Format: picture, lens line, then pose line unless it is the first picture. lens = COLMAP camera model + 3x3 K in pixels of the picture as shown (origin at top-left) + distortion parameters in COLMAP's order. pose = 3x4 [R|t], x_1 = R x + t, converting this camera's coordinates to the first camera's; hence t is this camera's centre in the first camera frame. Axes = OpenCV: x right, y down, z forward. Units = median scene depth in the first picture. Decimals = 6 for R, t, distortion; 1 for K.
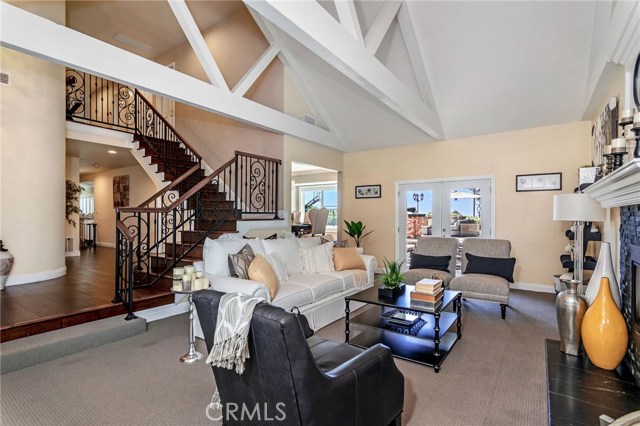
lens RADIAL K [[318.9, 0, 318.6], [0, 318.9, 211.9], [0, 0, 1]] dist [0.006187, -0.001551]
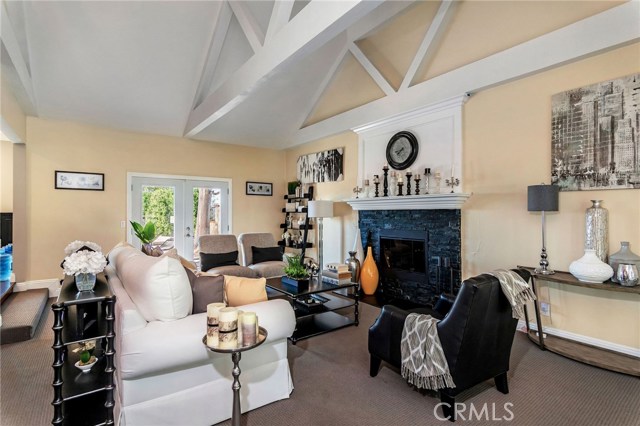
lens RADIAL K [[318.9, 0, 320.1], [0, 318.9, 209.5], [0, 0, 1]] dist [0.006187, -0.001551]
pose [[0.314457, 0.008130, 0.949237, -0.729426], [-0.002865, 0.999967, -0.007616, 0.009322], [-0.949267, -0.000325, 0.314470, 0.501951]]
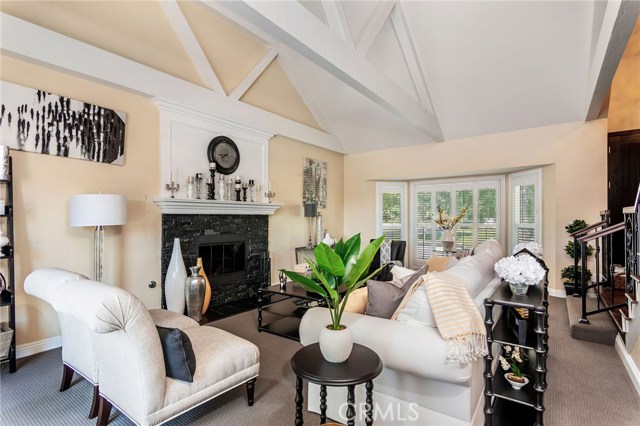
lens RADIAL K [[318.9, 0, 317.4], [0, 318.9, 217.6], [0, 0, 1]] dist [0.006187, -0.001551]
pose [[-0.999656, 0.002828, 0.026080, -0.258739], [0.002619, 0.999964, -0.008015, 0.016477], [-0.026102, -0.007944, -0.999628, 1.207834]]
